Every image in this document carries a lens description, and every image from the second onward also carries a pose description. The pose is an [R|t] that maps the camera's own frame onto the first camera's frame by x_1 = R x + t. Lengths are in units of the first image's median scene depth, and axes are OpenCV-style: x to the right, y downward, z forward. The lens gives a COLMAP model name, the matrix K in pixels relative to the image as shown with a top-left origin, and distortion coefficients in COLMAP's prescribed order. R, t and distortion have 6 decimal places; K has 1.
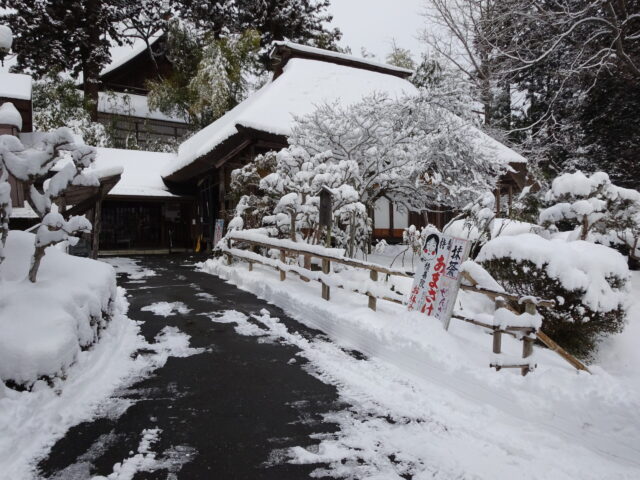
lens RADIAL K [[483.3, 0, 320.0], [0, 483.3, 241.6], [0, 0, 1]] dist [-0.009186, 0.000854]
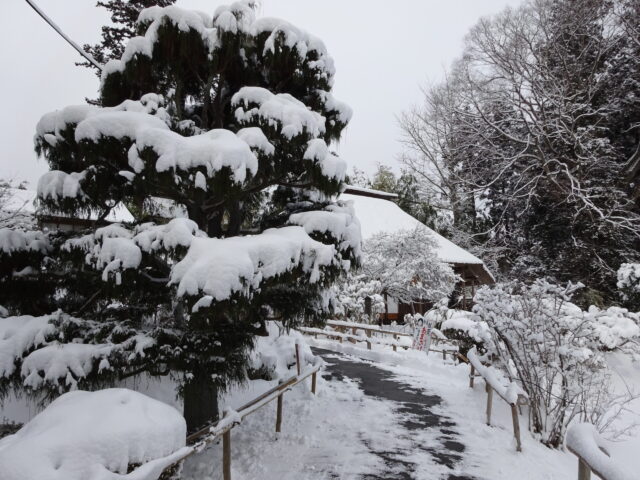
lens RADIAL K [[465.1, 0, 318.3], [0, 465.1, 242.7], [0, 0, 1]] dist [-0.002714, -0.001961]
pose [[0.999598, 0.000080, 0.028345, -0.174521], [0.004787, 0.985160, -0.171574, 0.004418], [-0.027938, 0.171640, 0.984763, -0.684388]]
